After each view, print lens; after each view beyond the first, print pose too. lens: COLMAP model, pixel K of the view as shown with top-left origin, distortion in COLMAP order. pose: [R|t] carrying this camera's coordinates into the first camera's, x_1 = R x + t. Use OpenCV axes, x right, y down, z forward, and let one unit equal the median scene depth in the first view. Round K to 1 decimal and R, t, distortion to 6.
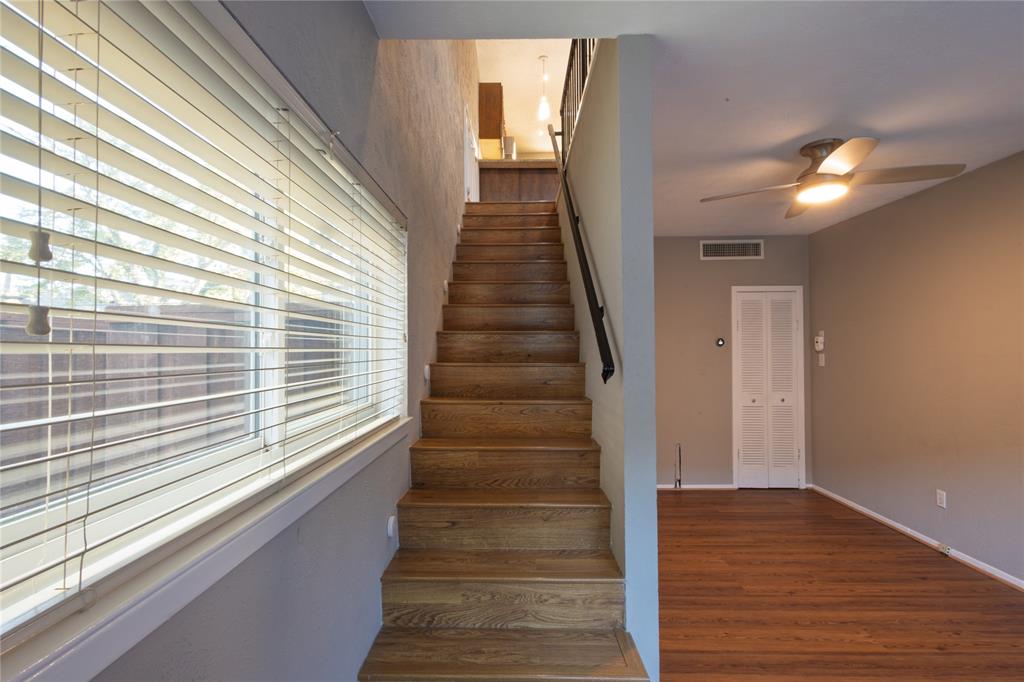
lens RADIAL K [[472.2, 0, 512.0], [0, 472.2, 341.0], [0, 0, 1]] dist [0.007238, -0.000865]
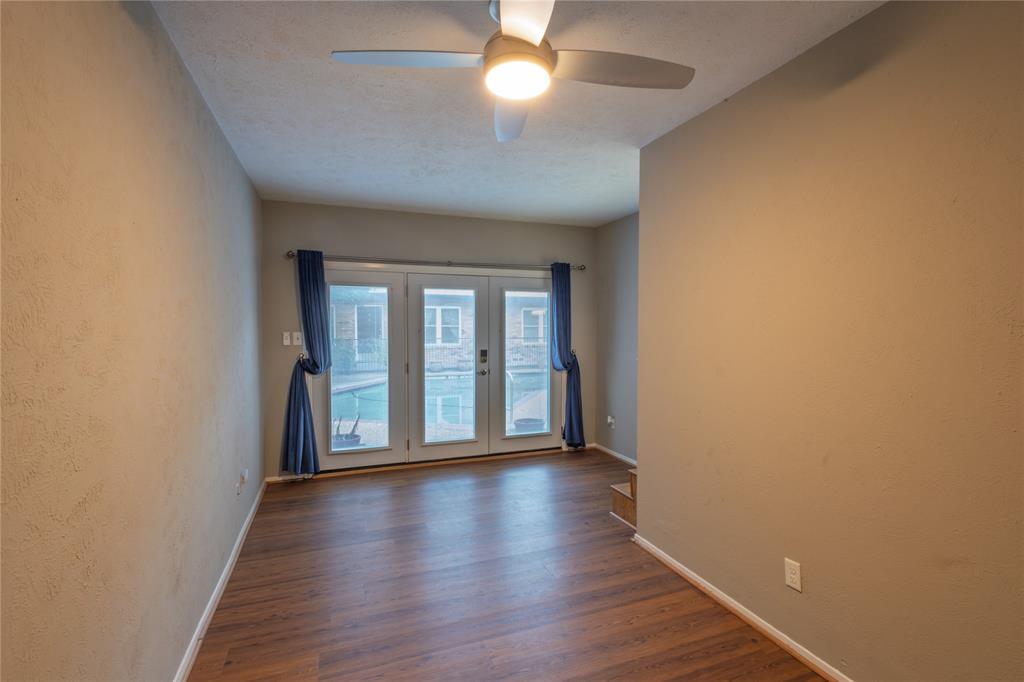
lens RADIAL K [[472.2, 0, 512.0], [0, 472.2, 341.0], [0, 0, 1]] dist [0.007238, -0.000865]
pose [[-0.930076, 0.012613, -0.367151, 0.949420], [0.011614, 0.999920, 0.004928, 0.036886], [0.367184, 0.000320, -0.930148, 1.677592]]
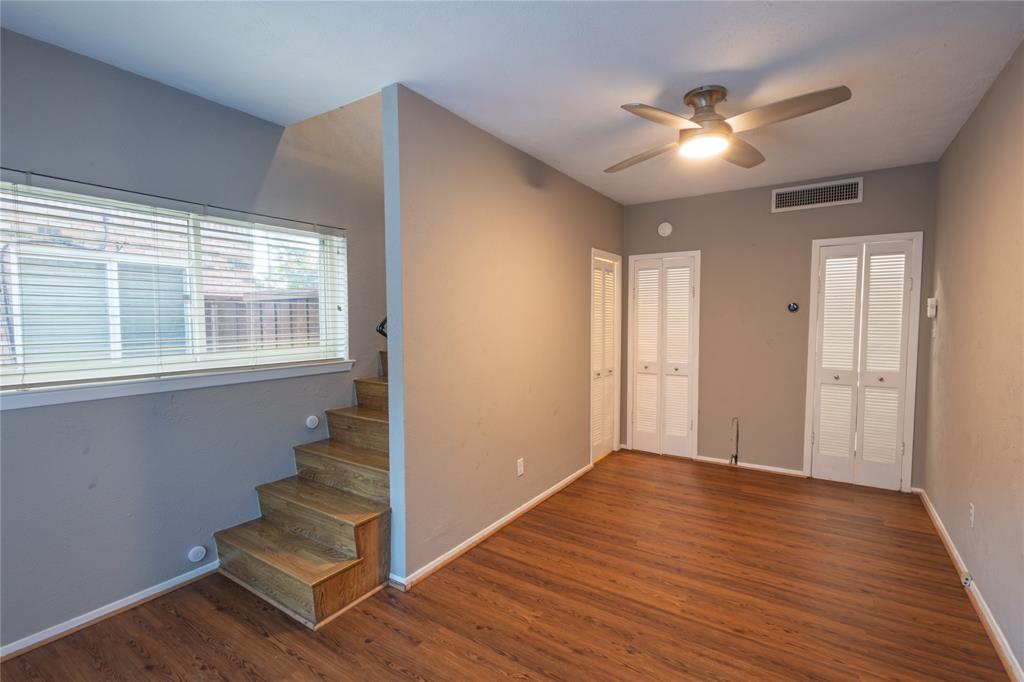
lens RADIAL K [[472.2, 0, 512.0], [0, 472.2, 341.0], [0, 0, 1]] dist [0.007238, -0.000865]
pose [[0.844281, 0.030460, -0.535034, 0.892079], [0.009002, 0.997436, 0.070989, -0.003670], [0.535825, -0.064751, 0.841843, -0.006181]]
